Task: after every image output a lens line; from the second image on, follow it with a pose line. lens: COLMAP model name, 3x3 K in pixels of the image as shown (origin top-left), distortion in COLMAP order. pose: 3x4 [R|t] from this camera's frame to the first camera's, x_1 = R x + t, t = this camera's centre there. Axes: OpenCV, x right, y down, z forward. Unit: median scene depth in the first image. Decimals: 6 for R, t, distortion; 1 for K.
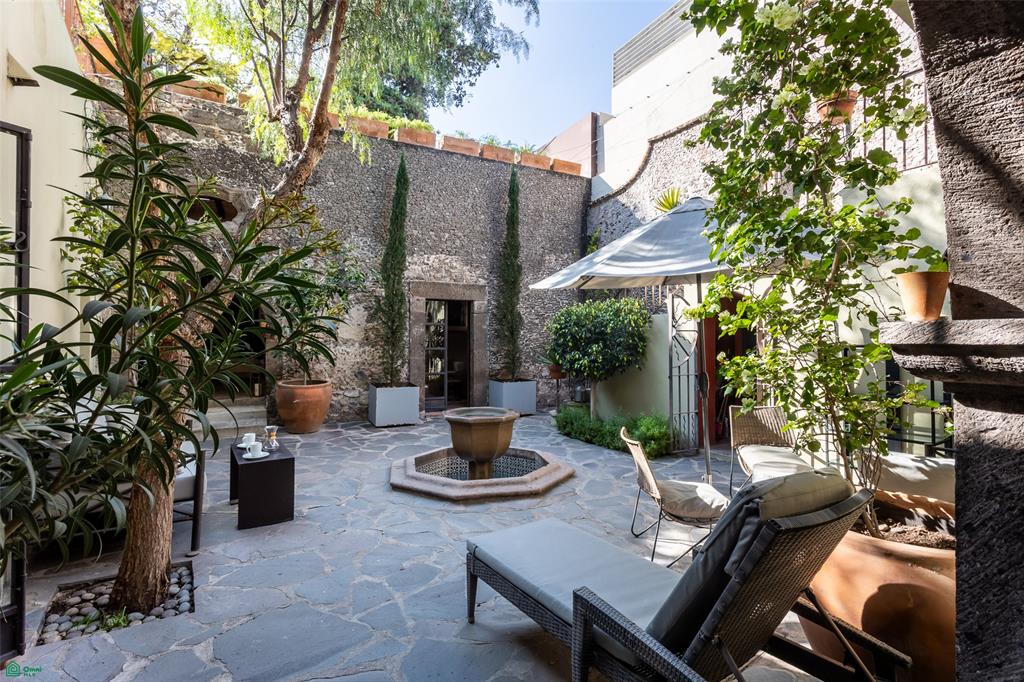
lens RADIAL K [[480.5, 0, 514.5], [0, 480.5, 335.2], [0, 0, 1]] dist [0.000679, 0.000504]
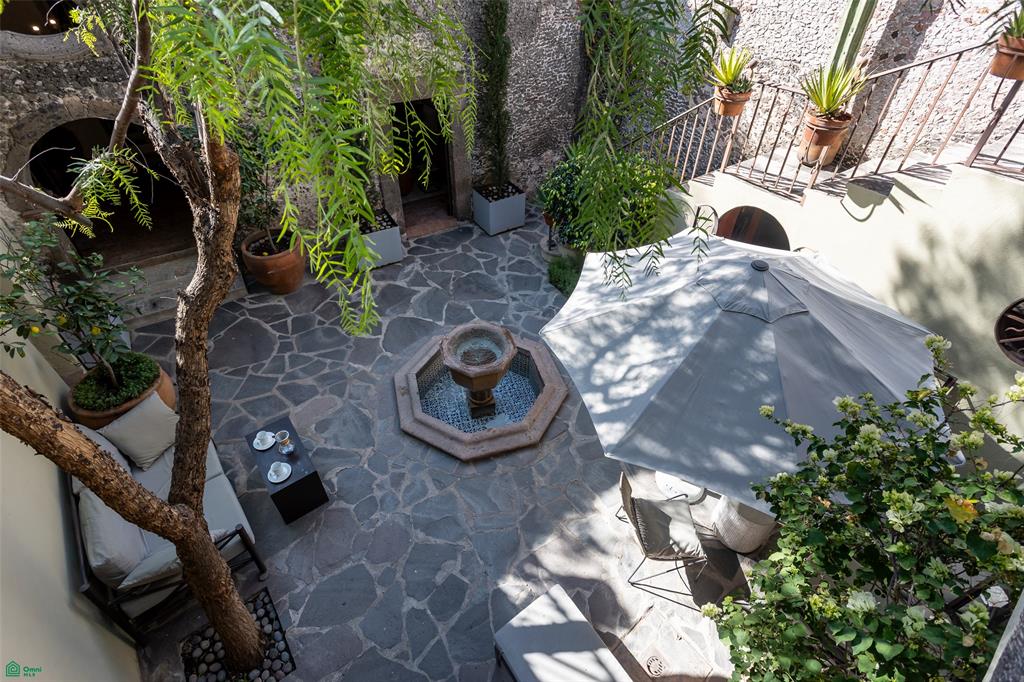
lens RADIAL K [[480.5, 0, 514.5], [0, 480.5, 335.2], [0, 0, 1]] dist [0.000679, 0.000504]
pose [[0.998688, -0.023968, 0.045256, -0.028434], [-0.010978, 0.762978, 0.646331, -0.351819], [-0.050021, -0.645980, 0.761714, 0.181776]]
